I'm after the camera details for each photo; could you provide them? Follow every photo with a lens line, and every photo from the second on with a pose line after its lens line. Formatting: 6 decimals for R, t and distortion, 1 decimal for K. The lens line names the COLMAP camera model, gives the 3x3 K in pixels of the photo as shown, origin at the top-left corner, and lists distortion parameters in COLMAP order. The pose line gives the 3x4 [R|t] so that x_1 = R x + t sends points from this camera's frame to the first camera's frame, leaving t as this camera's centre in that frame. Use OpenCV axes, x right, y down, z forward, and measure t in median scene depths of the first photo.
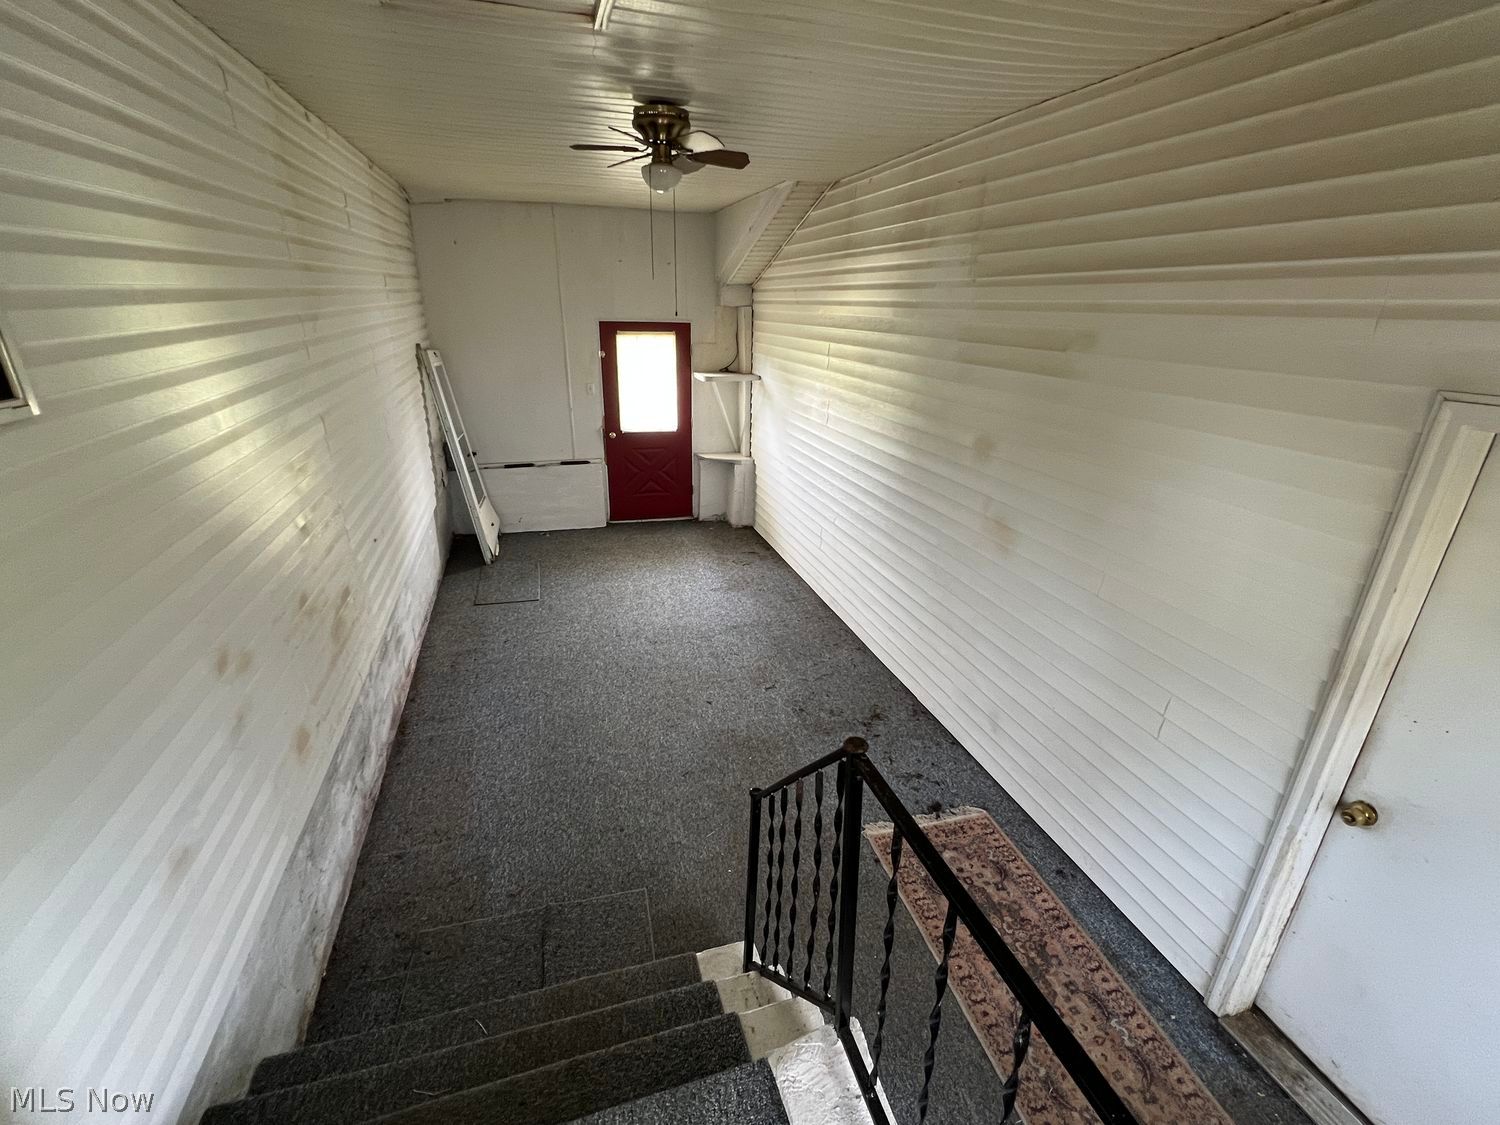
lens RADIAL K [[669.6, 0, 746.5], [0, 669.6, 558.1], [0, 0, 1]] dist [-0.001062, -0.000326]
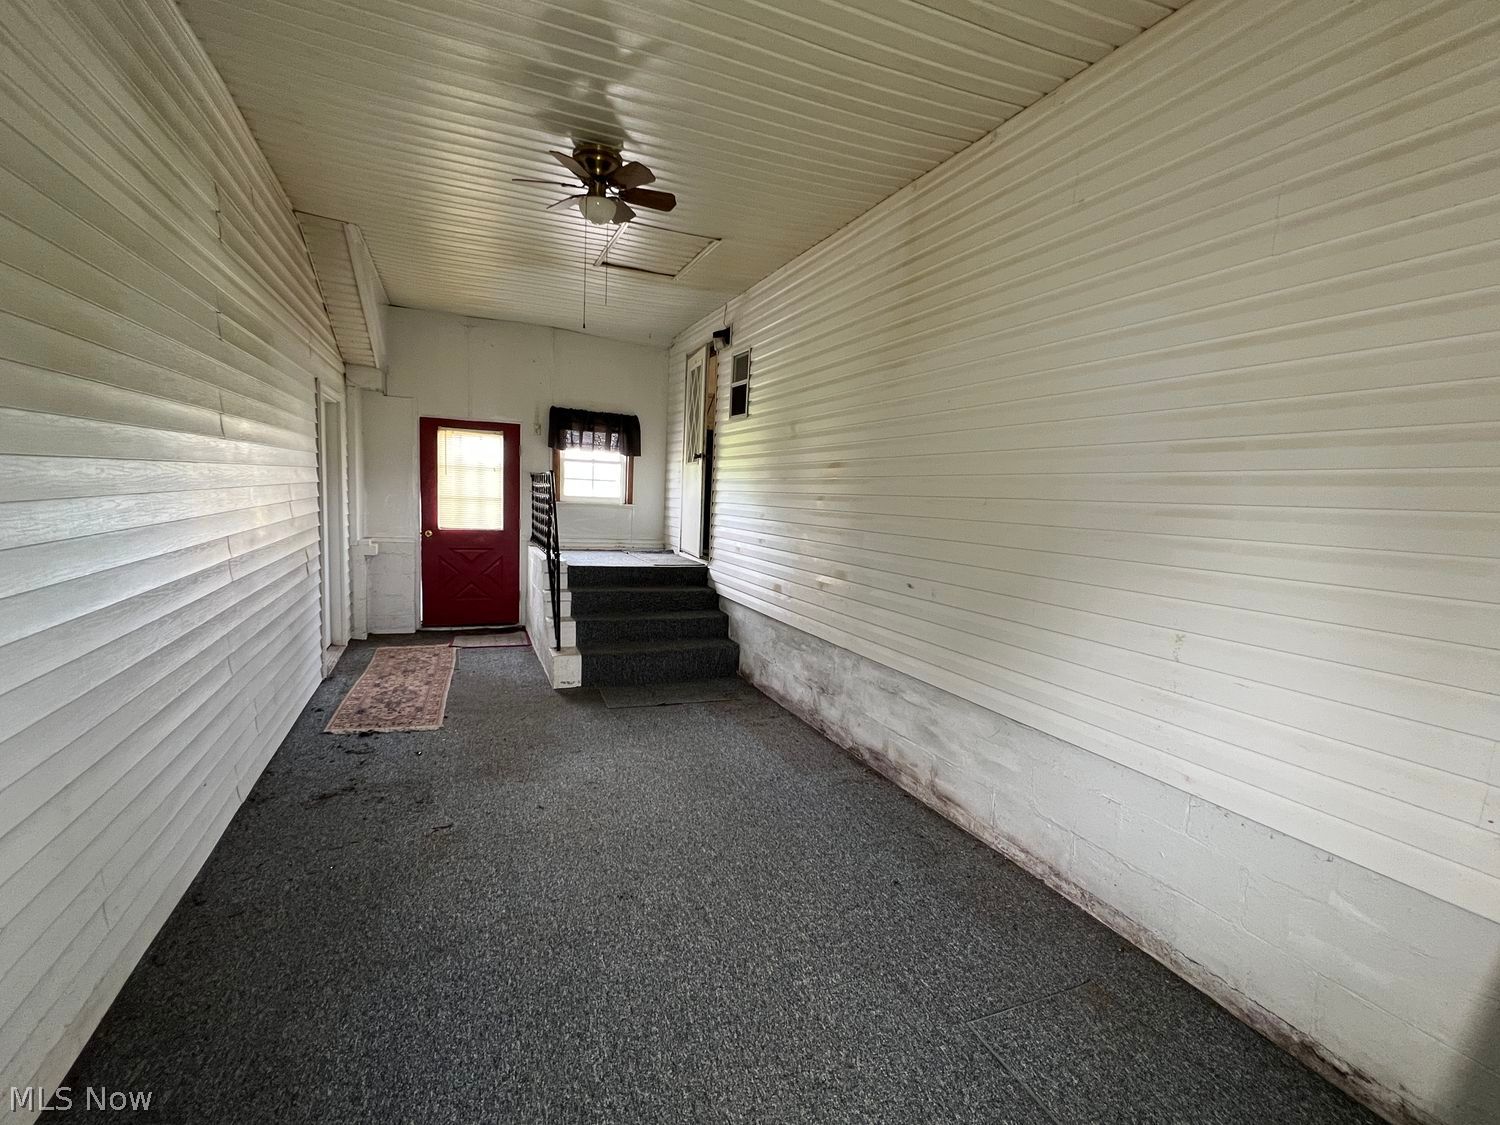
lens RADIAL K [[669.6, 0, 746.5], [0, 669.6, 558.1], [0, 0, 1]] dist [-0.001062, -0.000326]
pose [[-0.992074, -0.037827, -0.119825, -0.275526], [-0.088979, 0.884815, 0.457369, -0.591834], [0.088722, 0.464405, -0.881167, 2.278982]]
